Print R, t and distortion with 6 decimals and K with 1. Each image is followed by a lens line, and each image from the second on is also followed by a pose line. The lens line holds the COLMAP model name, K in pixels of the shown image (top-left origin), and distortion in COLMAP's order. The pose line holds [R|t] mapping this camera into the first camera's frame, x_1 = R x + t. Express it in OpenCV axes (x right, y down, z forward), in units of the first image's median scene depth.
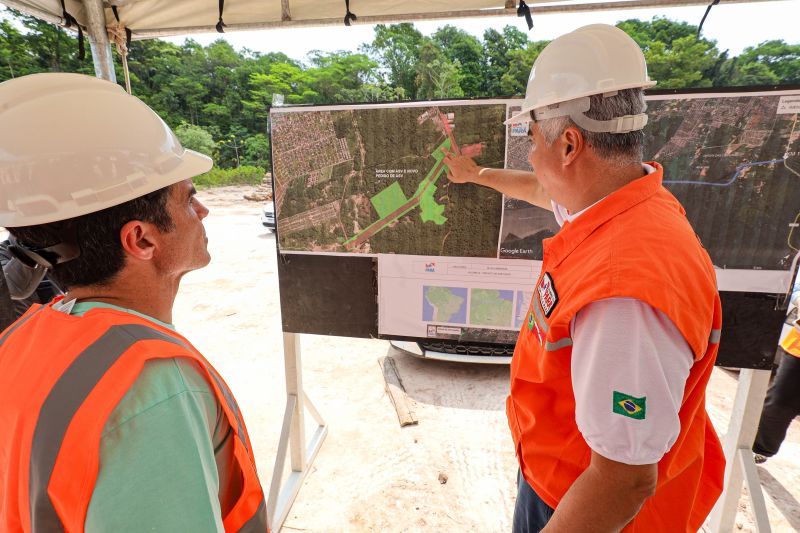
lens RADIAL K [[360.0, 0, 399.8], [0, 360.0, 263.0], [0, 0, 1]] dist [-0.001886, 0.001499]
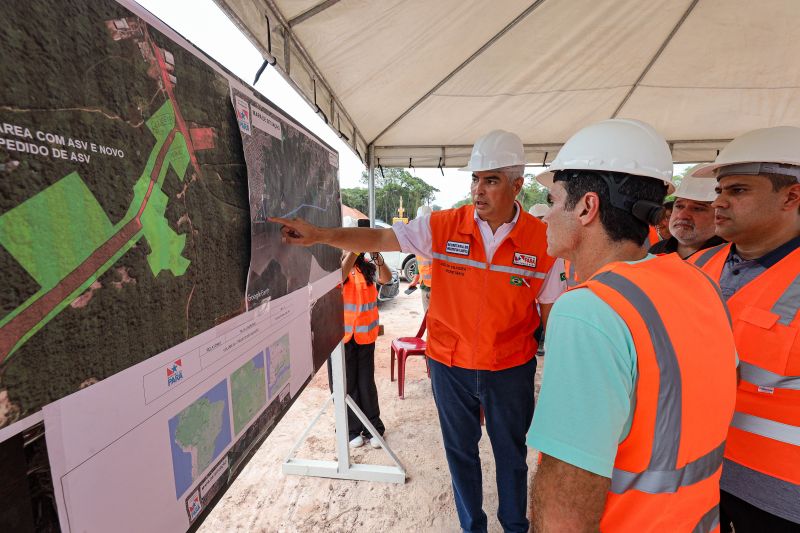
lens RADIAL K [[360.0, 0, 400.5], [0, 360.0, 265.5], [0, 0, 1]] dist [-0.001886, 0.001499]
pose [[-0.098486, -0.111849, 0.988833, -0.375974], [0.247644, 0.959649, 0.133213, -0.107094], [-0.963832, 0.257998, -0.066814, 0.722713]]
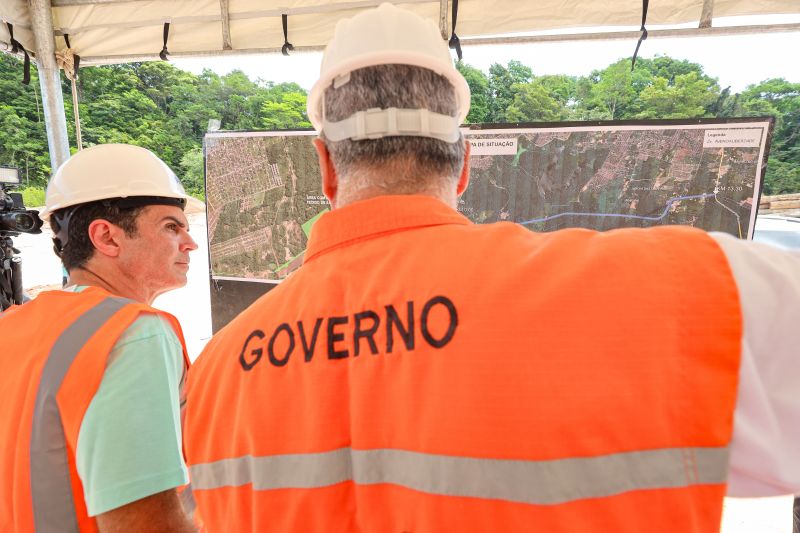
lens RADIAL K [[360.0, 0, 400.6], [0, 360.0, 261.8], [0, 0, 1]] dist [-0.001886, 0.001499]
pose [[0.999620, 0.022369, -0.016110, 0.202555], [-0.023460, 0.997196, -0.071057, -0.017014], [0.014476, 0.071408, 0.997342, 0.038738]]
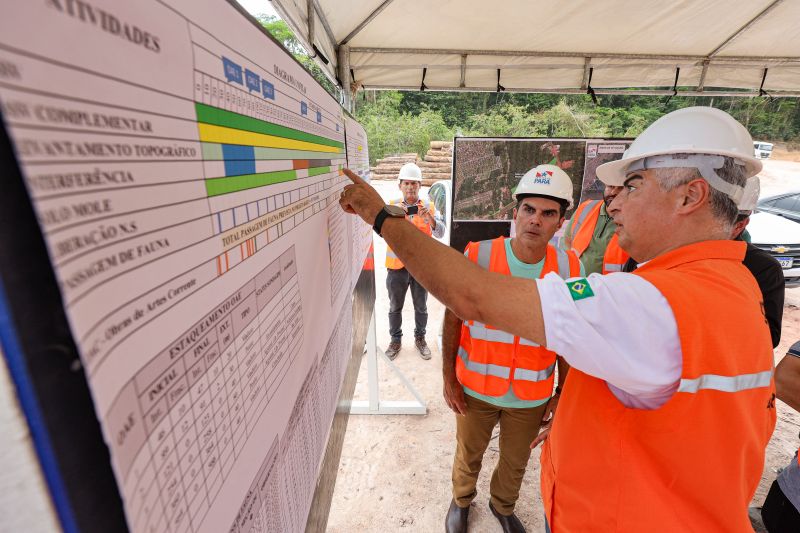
lens RADIAL K [[360.0, 0, 402.4], [0, 360.0, 264.9], [0, 0, 1]] dist [-0.001886, 0.001499]
pose [[0.982966, -0.045209, 0.178140, -0.955371], [0.035449, 0.997710, 0.057599, 0.078634], [-0.180336, -0.050303, 0.982318, -0.709134]]
